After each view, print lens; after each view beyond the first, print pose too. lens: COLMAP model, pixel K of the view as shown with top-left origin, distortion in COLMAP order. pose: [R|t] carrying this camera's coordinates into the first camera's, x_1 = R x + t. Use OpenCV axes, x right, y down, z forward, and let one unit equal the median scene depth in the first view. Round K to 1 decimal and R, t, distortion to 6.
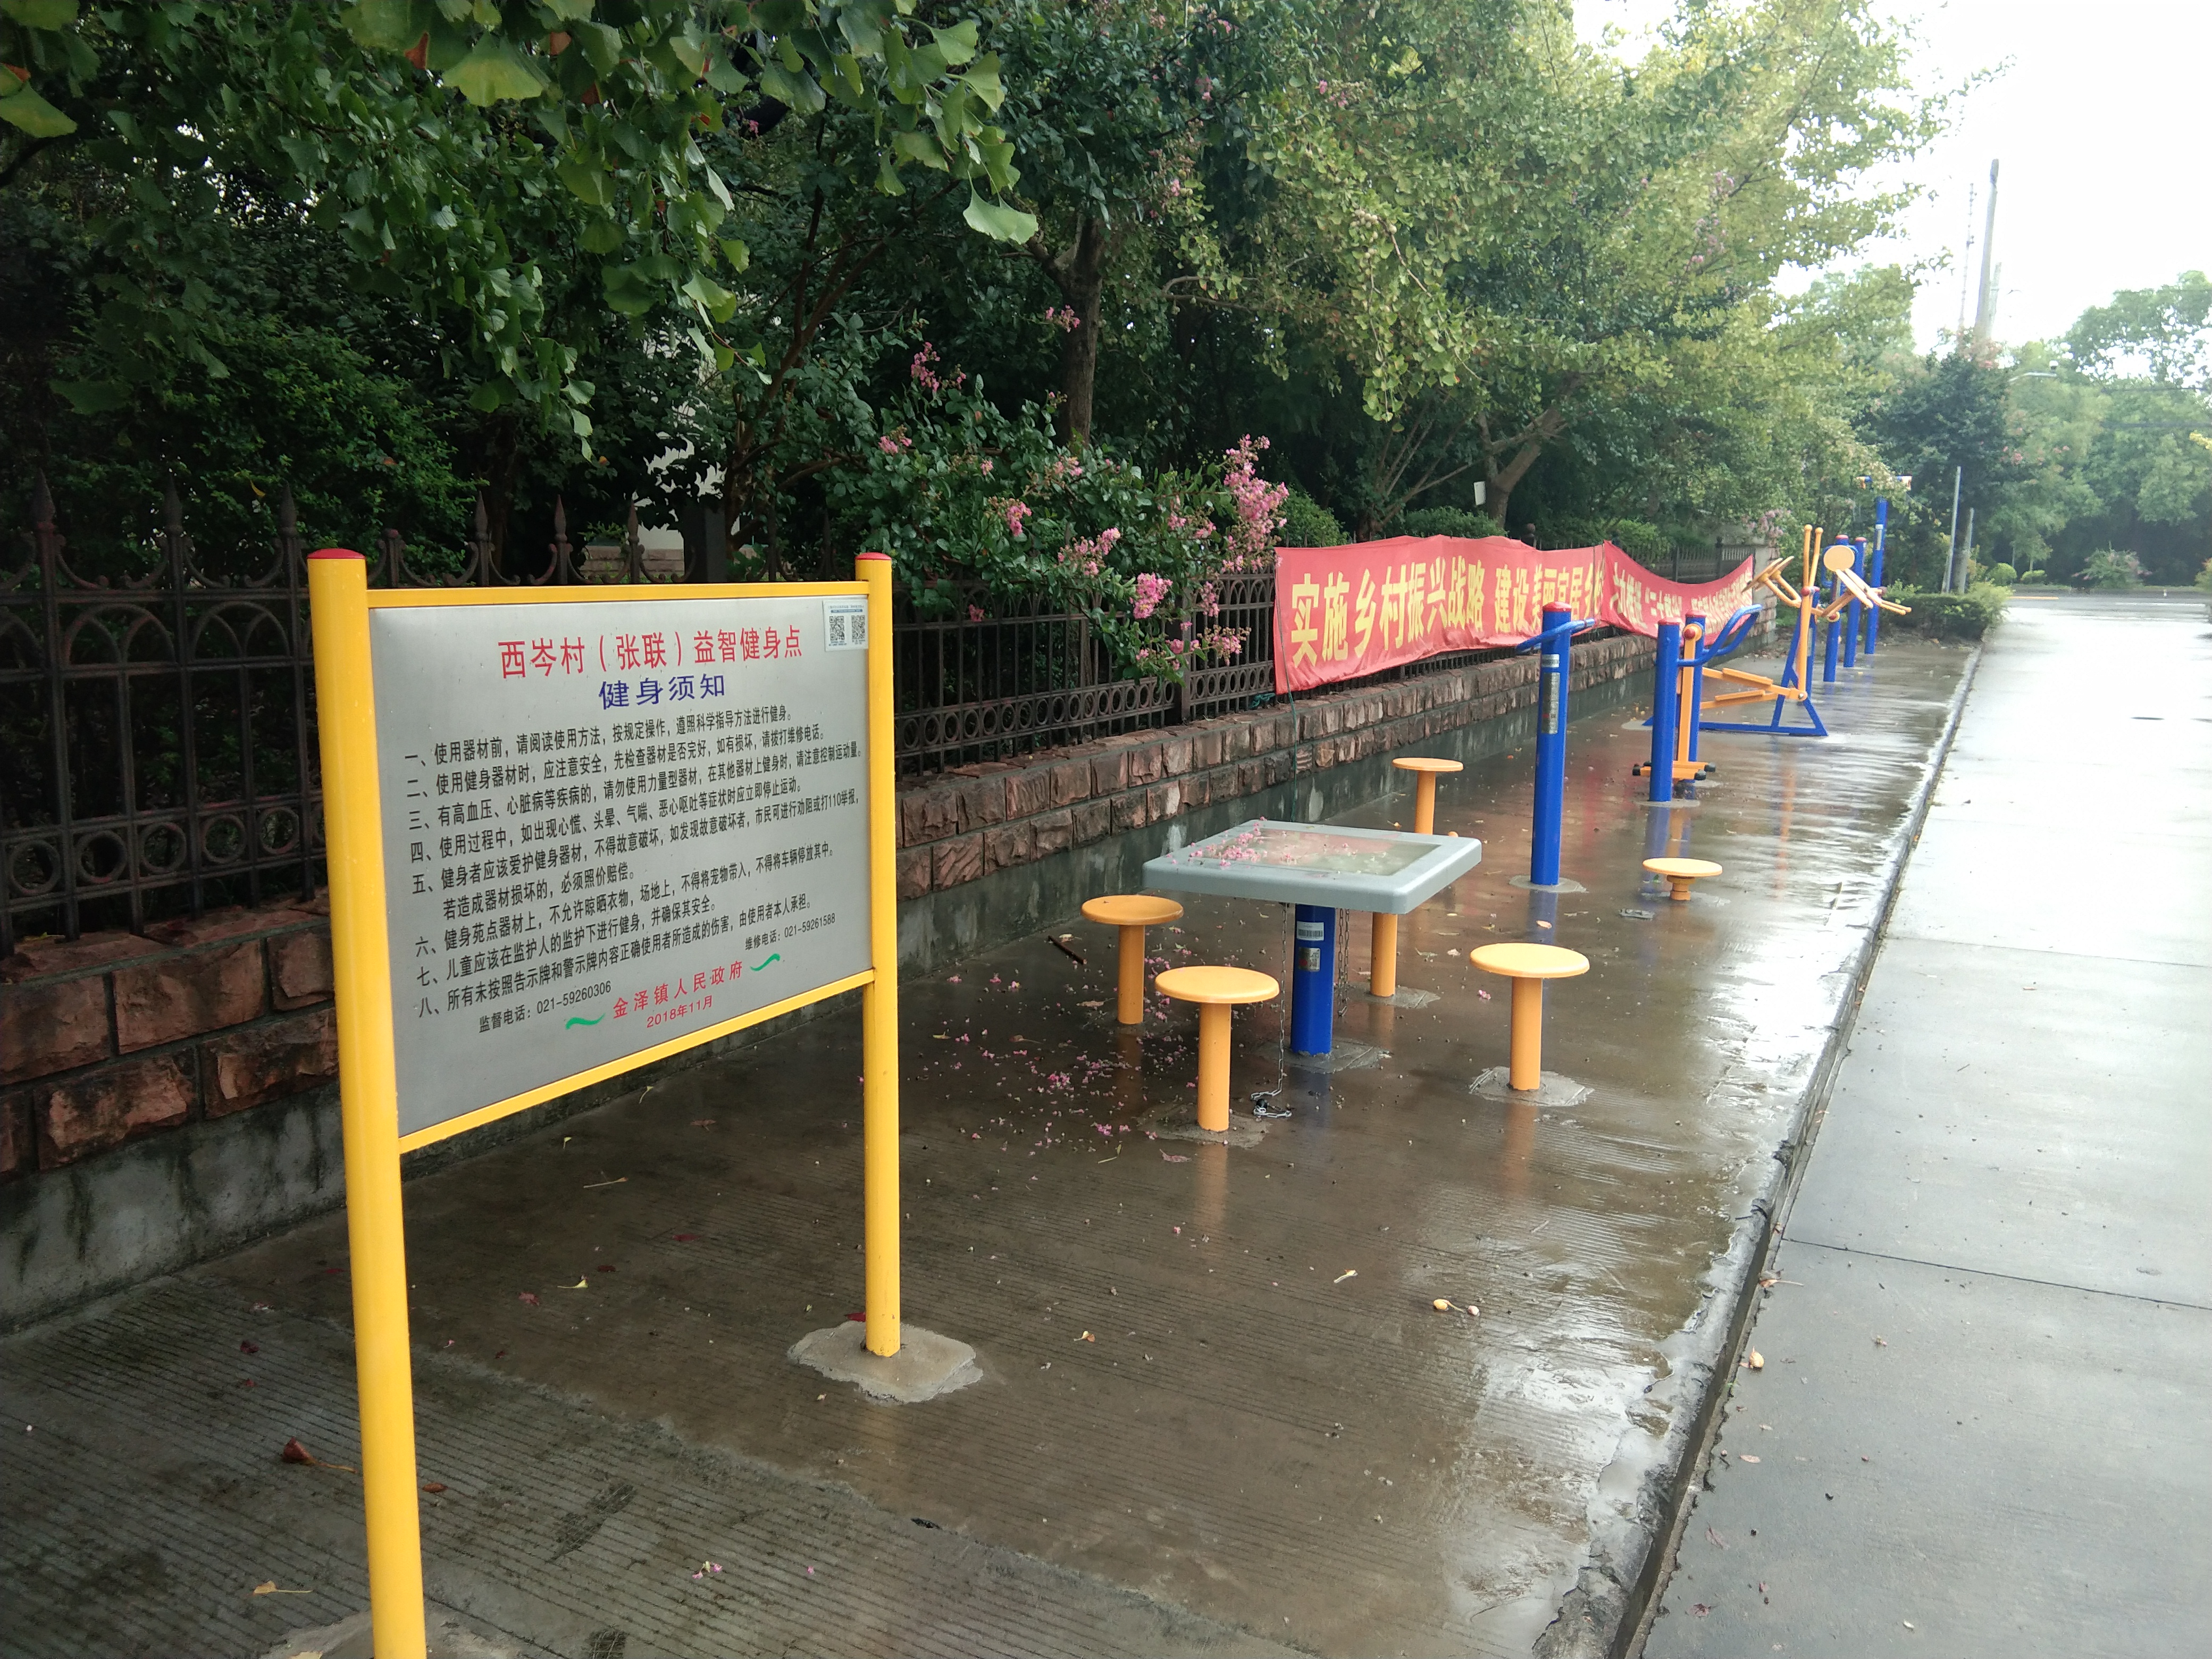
lens RADIAL K [[1715.4, 0, 1106.0], [0, 1715.4, 829.5], [0, 0, 1]] dist [0.064659, -0.003023]
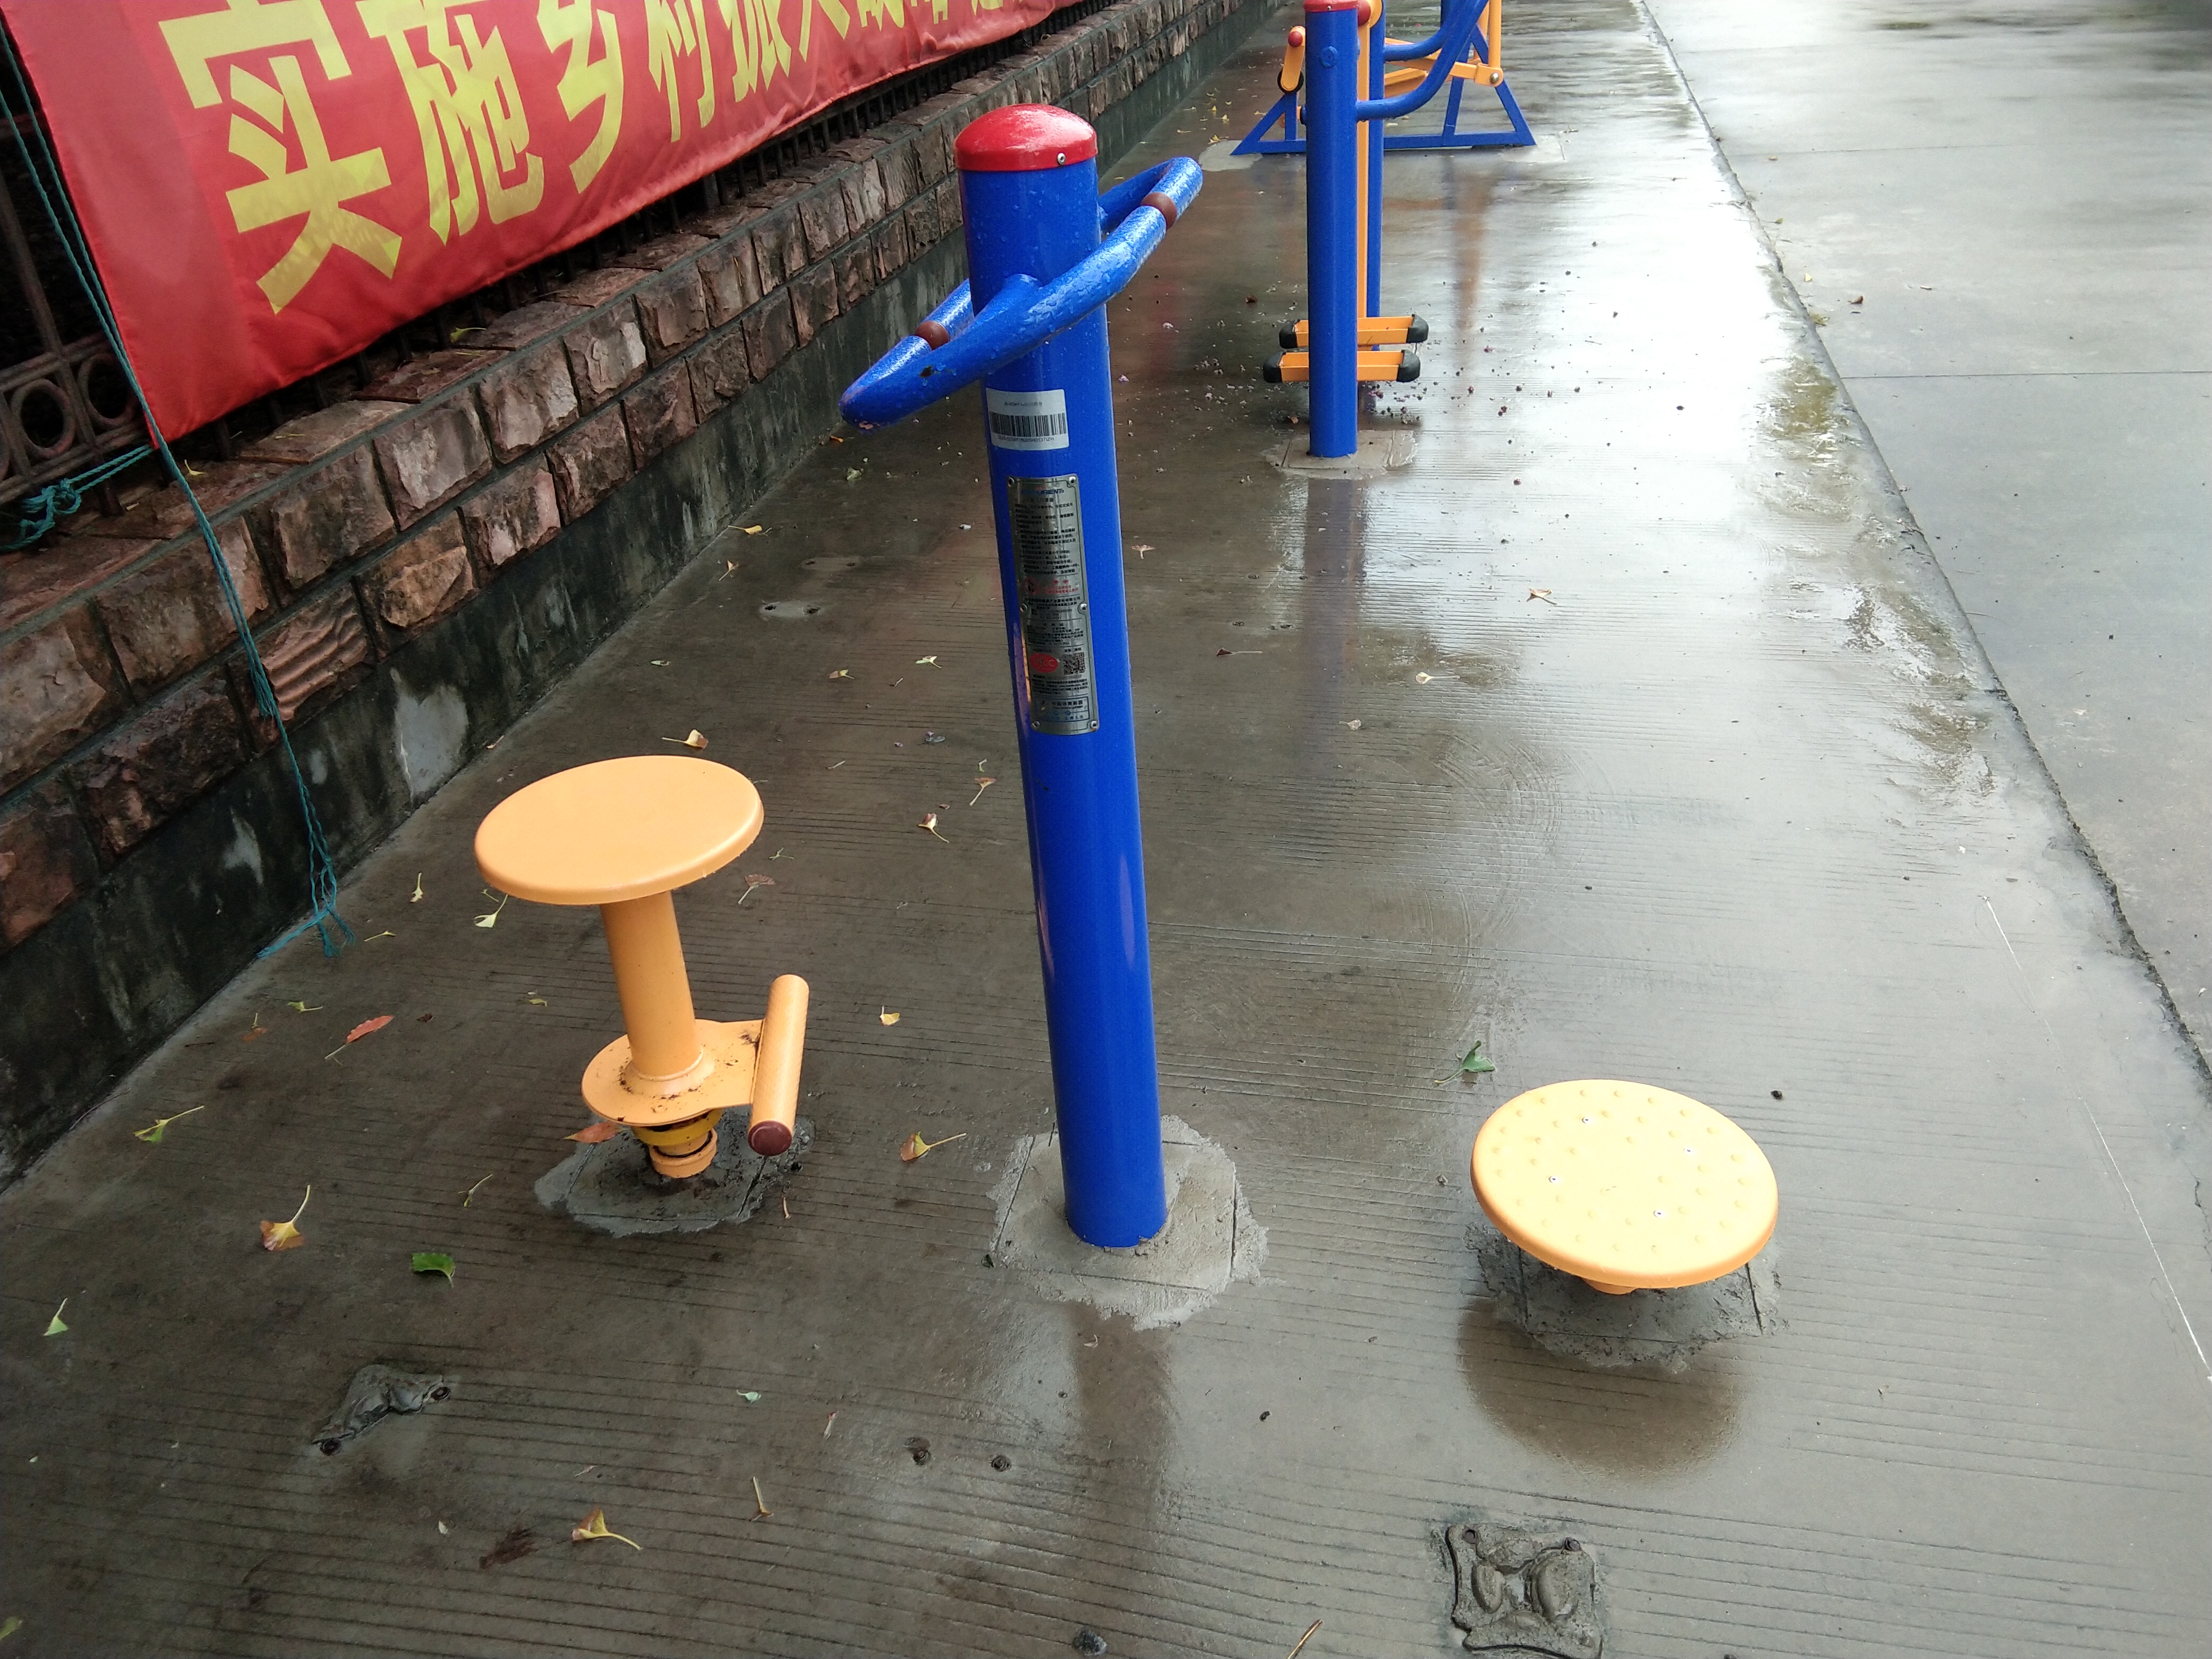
lens RADIAL K [[1715.4, 0, 1106.0], [0, 1715.4, 829.5], [0, 0, 1]] dist [0.064659, -0.003023]
pose [[0.960678, -0.195026, 0.197644, 0.138530], [0.113912, 0.925966, 0.360015, -0.080869], [-0.253224, -0.323344, 0.911771, 0.508293]]
